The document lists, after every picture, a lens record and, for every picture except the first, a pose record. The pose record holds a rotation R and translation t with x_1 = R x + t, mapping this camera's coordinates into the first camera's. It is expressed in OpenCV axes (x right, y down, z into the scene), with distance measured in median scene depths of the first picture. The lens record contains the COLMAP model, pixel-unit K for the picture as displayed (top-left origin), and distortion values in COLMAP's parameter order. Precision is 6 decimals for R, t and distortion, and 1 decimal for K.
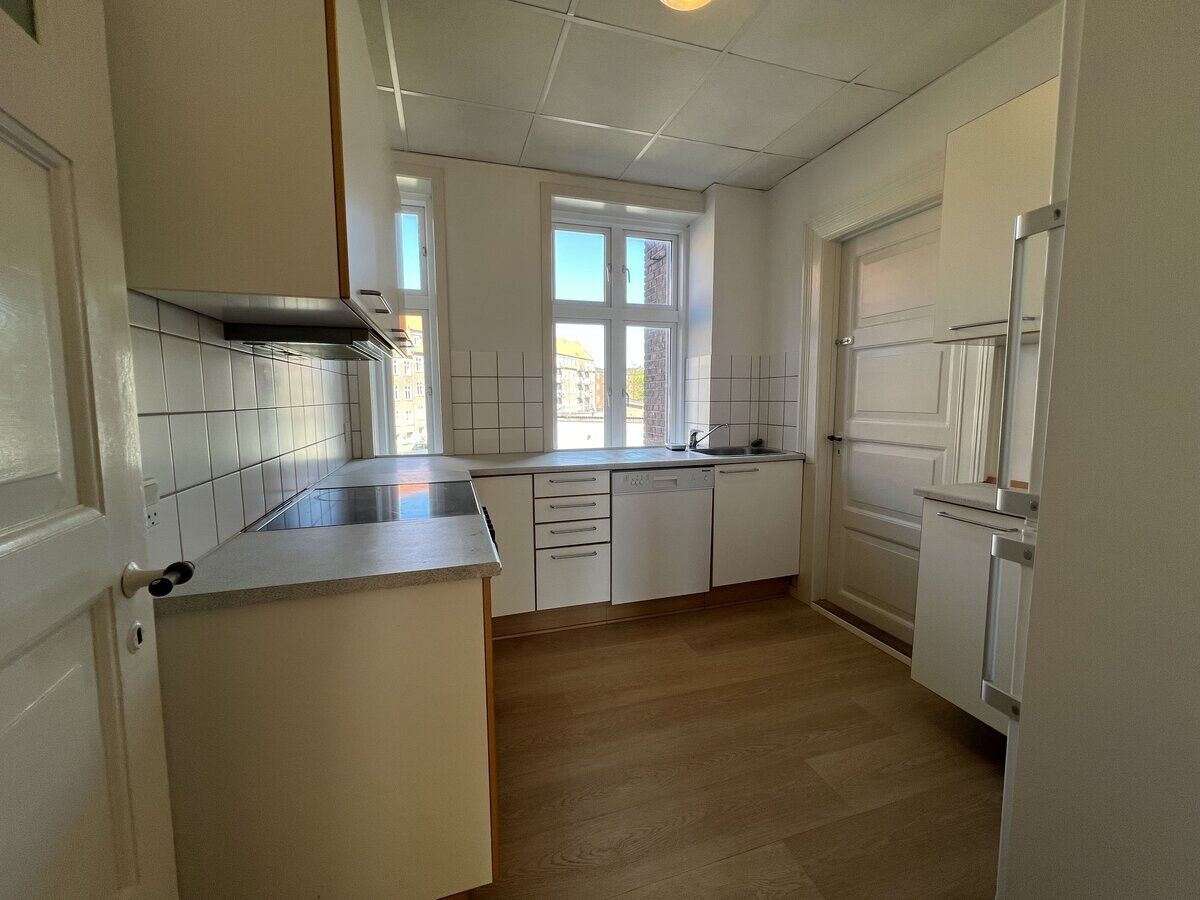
lens RADIAL K [[481.2, 0, 598.9], [0, 481.2, 448.1], [0, 0, 1]] dist [-0.004075, -0.000141]
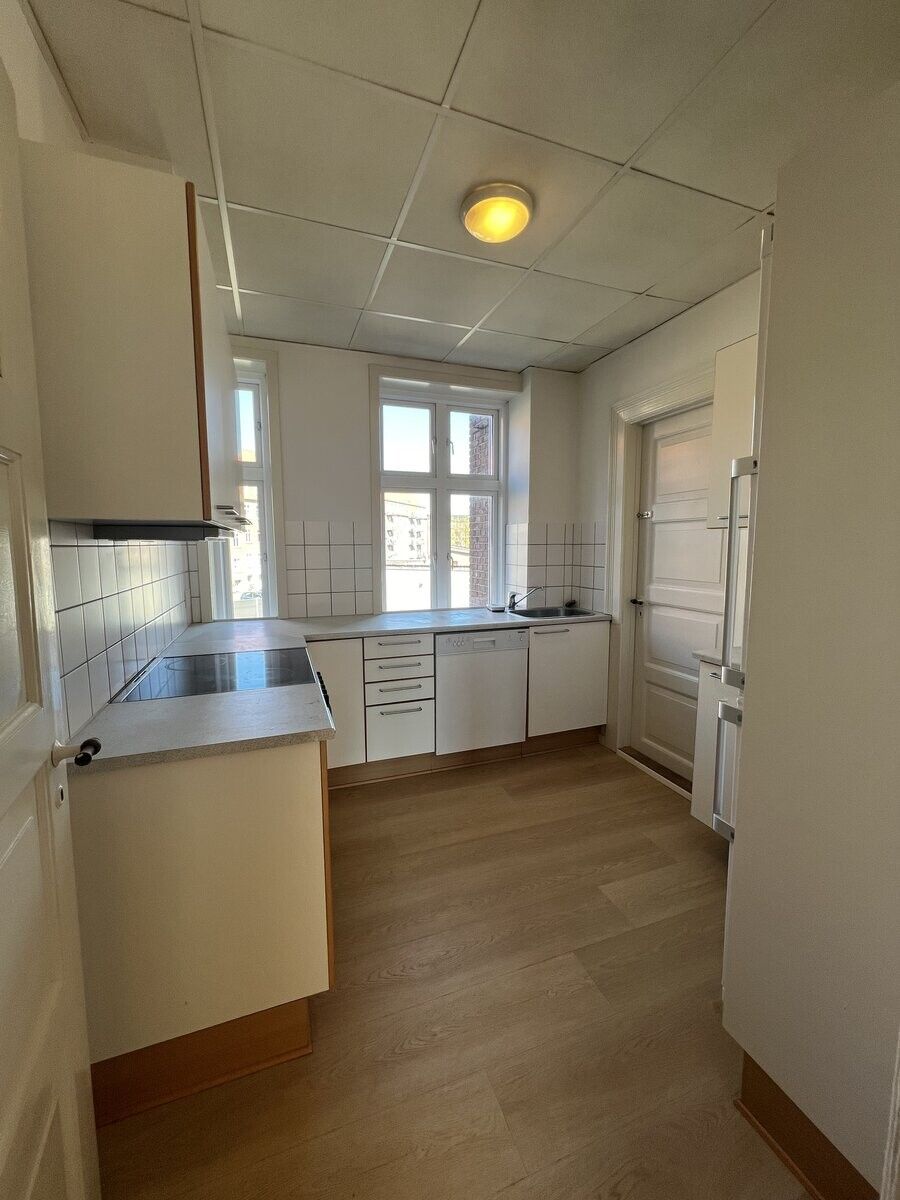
lens RADIAL K [[481.2, 0, 455.4], [0, 481.2, 598.3], [0, 0, 1]] dist [-0.004075, -0.000141]
pose [[0.998724, -0.003455, 0.050375, 0.017194], [0.003115, 0.999972, 0.006820, -0.040395], [-0.050397, -0.006655, 0.998707, -0.095979]]
